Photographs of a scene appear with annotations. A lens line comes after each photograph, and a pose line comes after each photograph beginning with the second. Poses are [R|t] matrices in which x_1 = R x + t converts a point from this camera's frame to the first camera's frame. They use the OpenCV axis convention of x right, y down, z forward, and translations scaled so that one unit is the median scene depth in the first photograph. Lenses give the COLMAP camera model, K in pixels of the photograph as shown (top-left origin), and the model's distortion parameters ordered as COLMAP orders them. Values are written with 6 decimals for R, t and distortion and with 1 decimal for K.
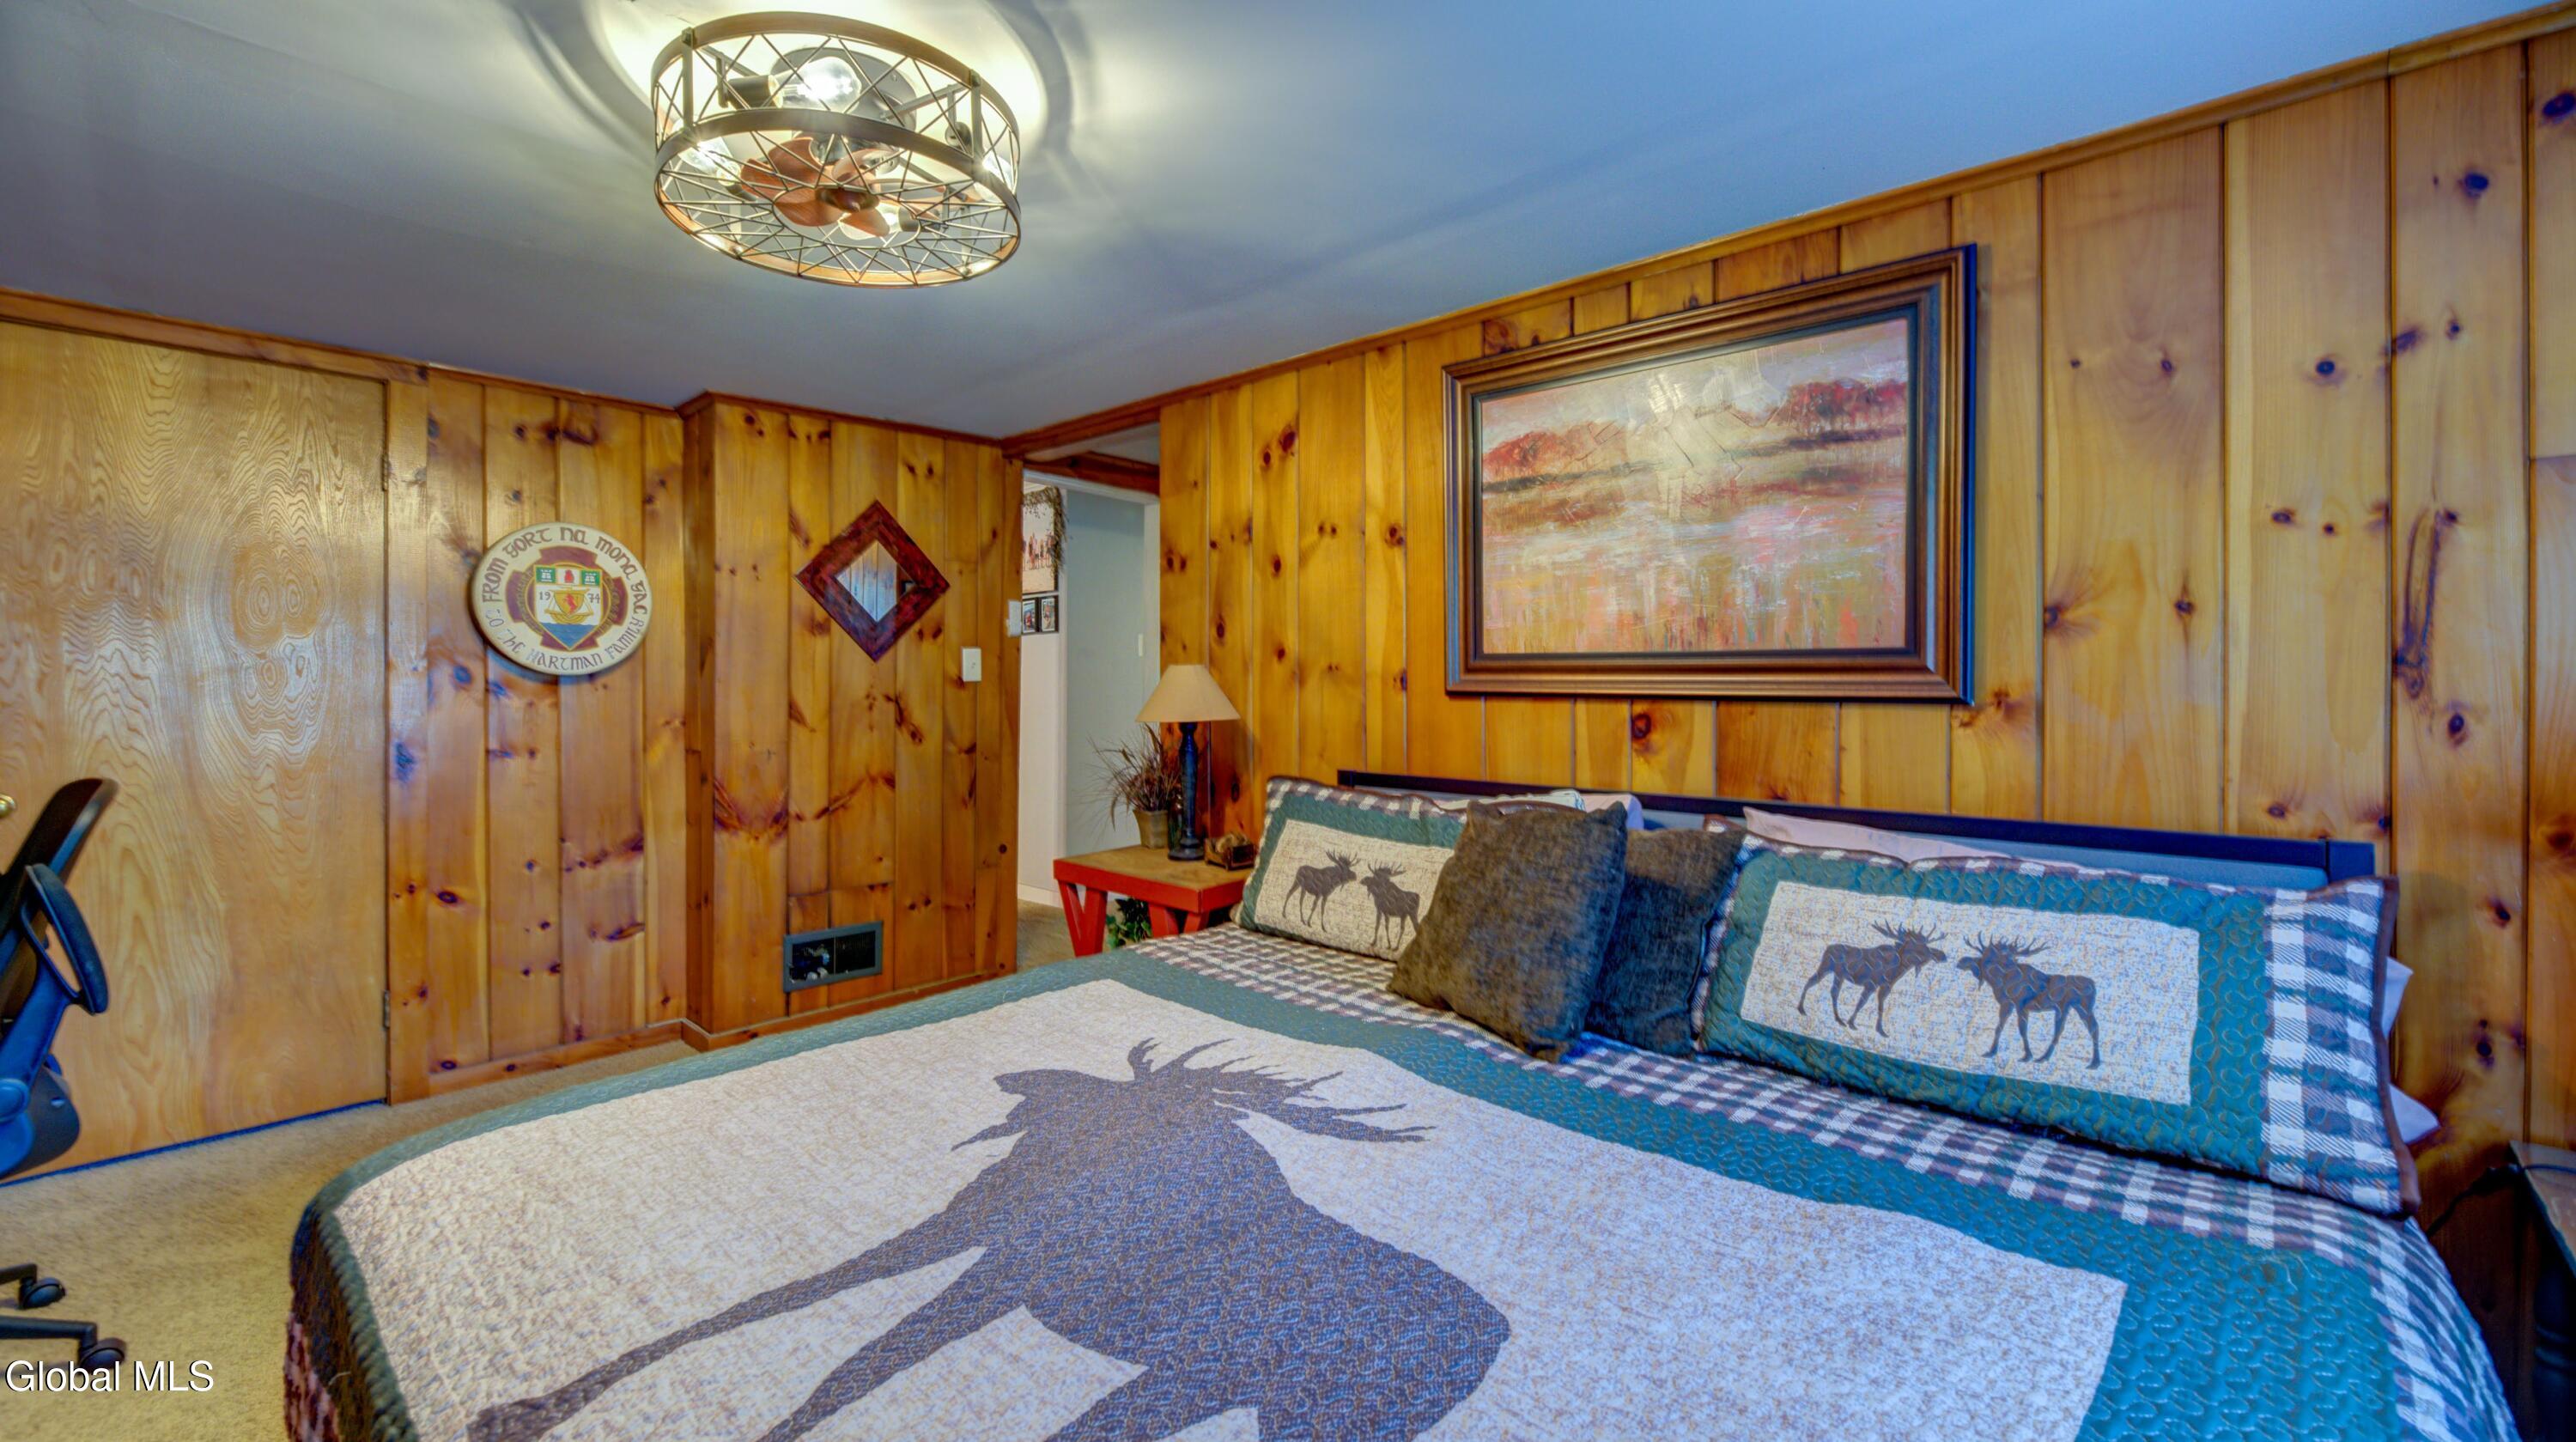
lens RADIAL K [[1039.9, 0, 1289.0], [0, 1039.9, 693.4], [0, 0, 1]] dist [-0.002631, -0.000493]
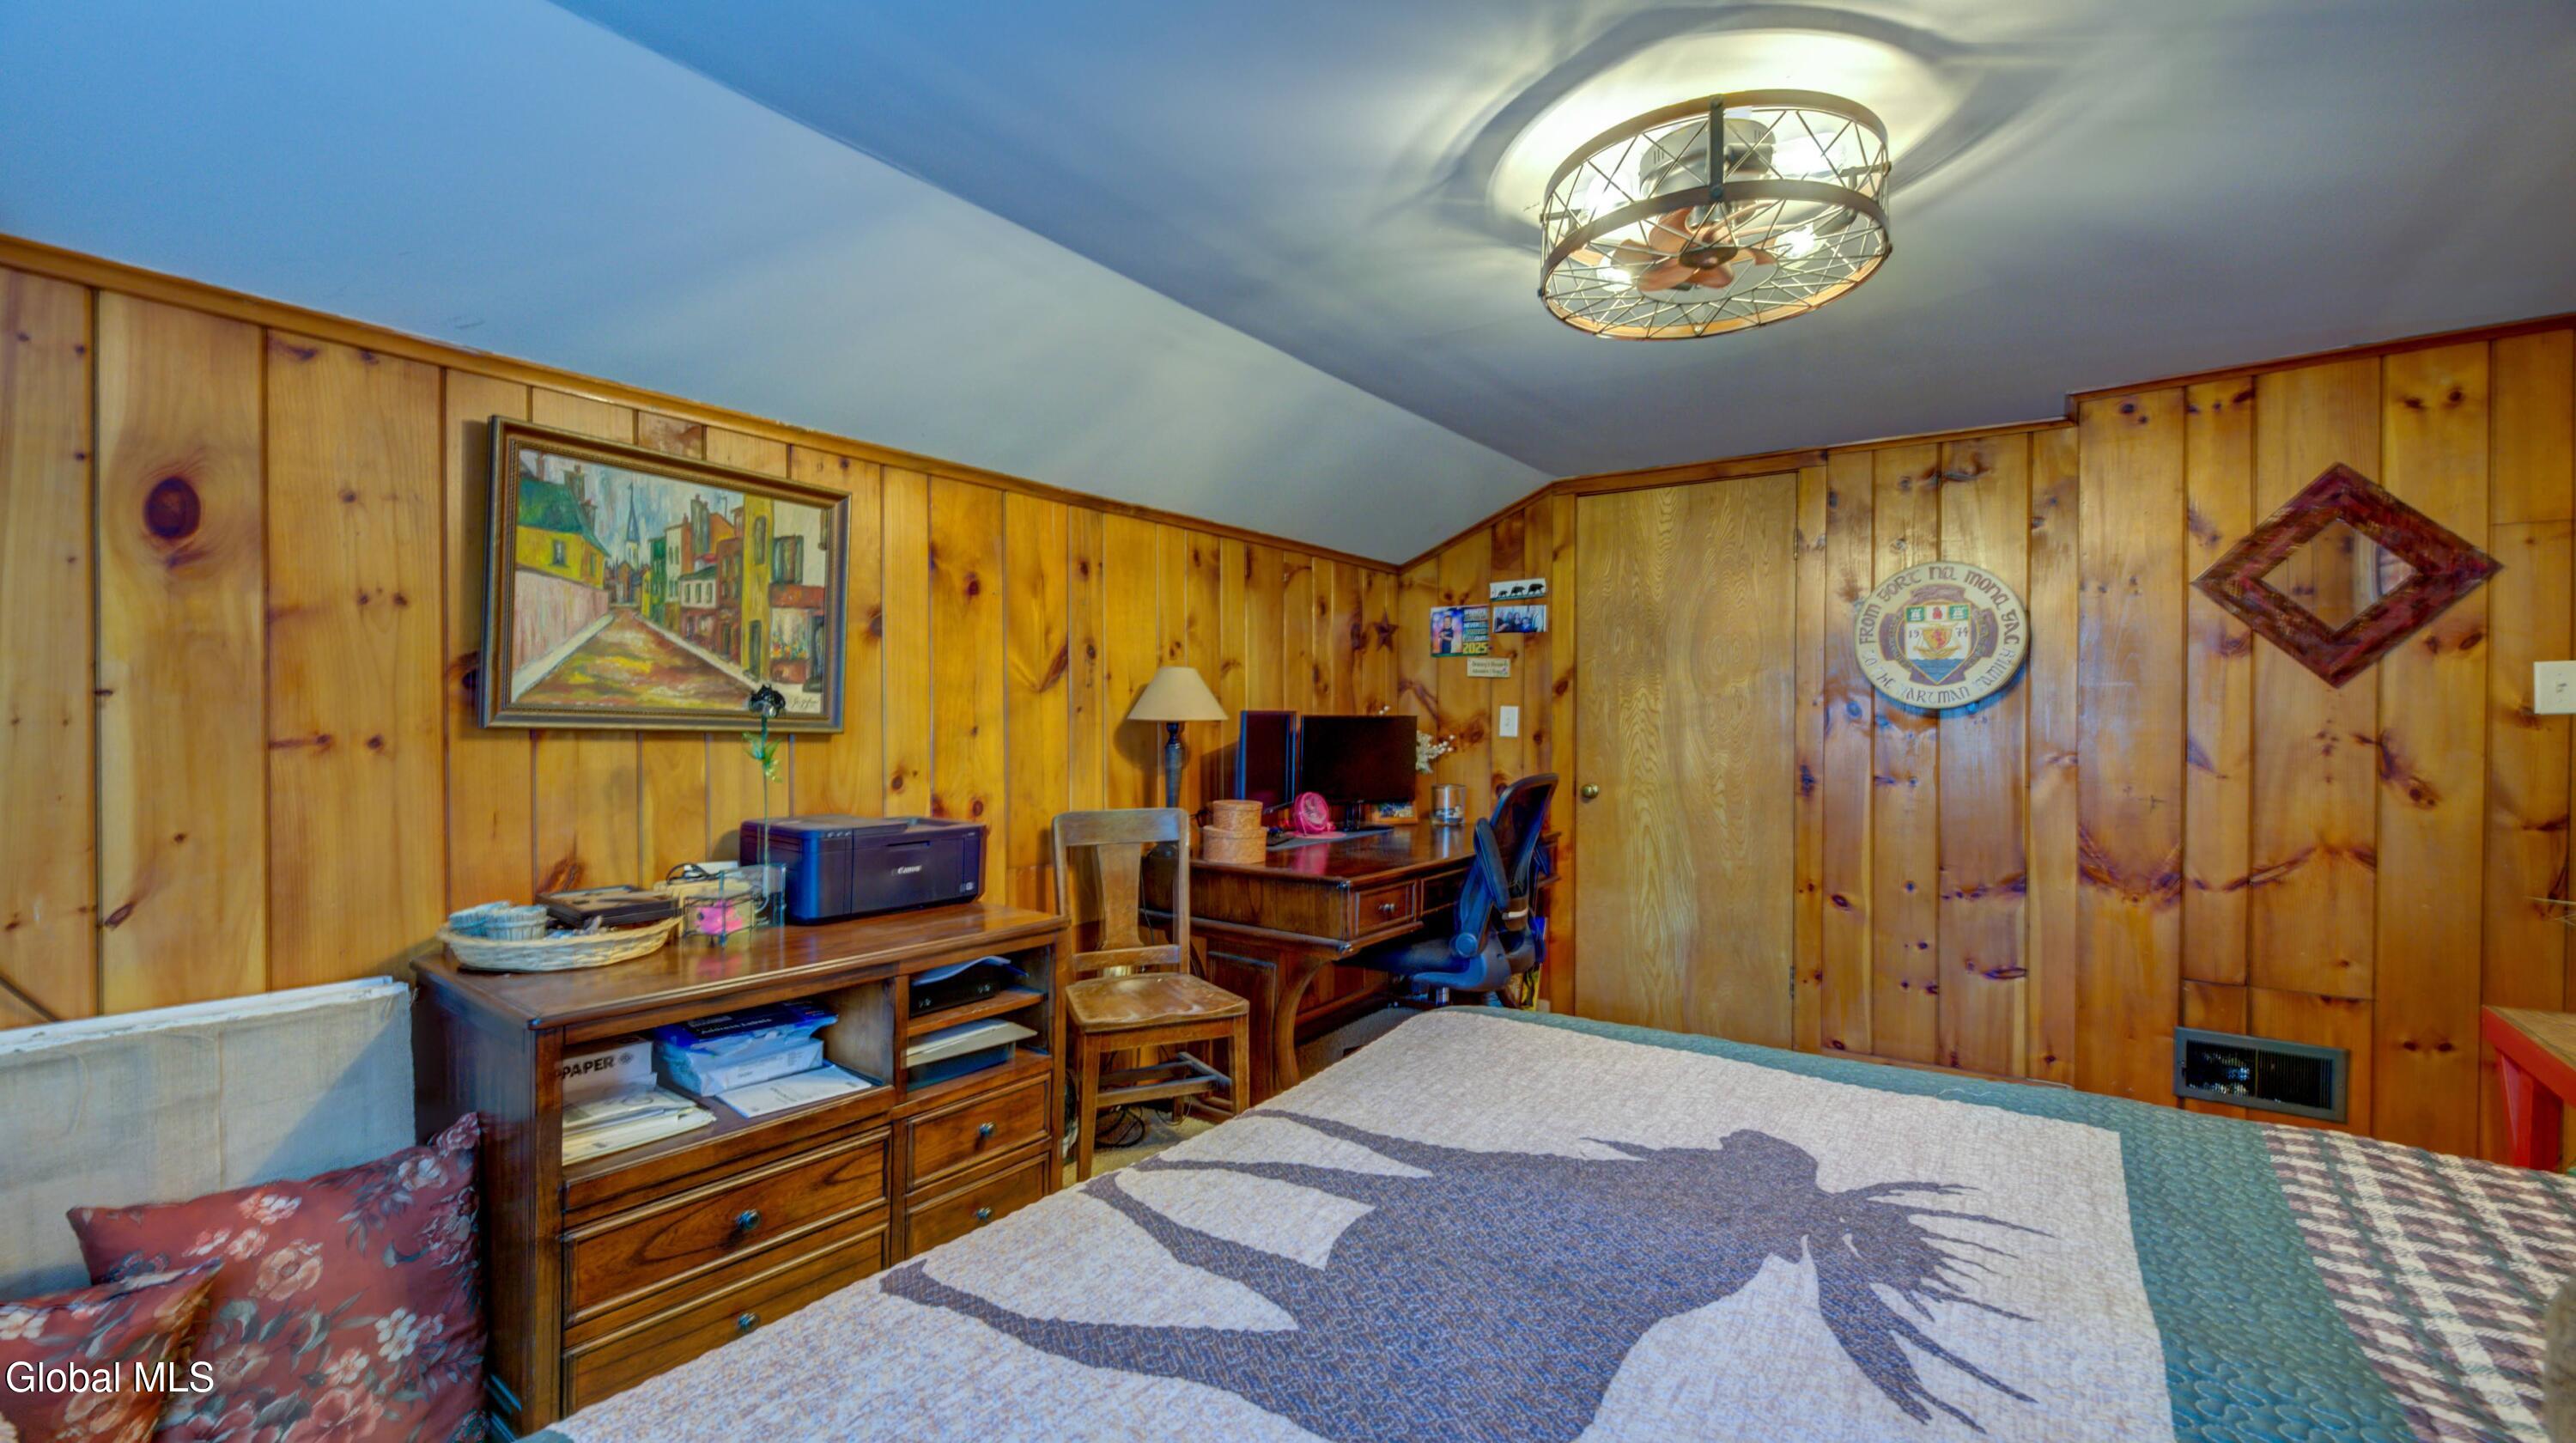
lens RADIAL K [[1104.7, 0, 1288.0], [0, 1104.7, 721.5], [0, 0, 1]] dist [-0.002530, -0.000505]
pose [[0.128450, 0.005385, -0.991701, 0.311523], [-0.012841, 0.999910, 0.003766, -0.000517], [0.991633, 0.012250, 0.128507, 0.212813]]
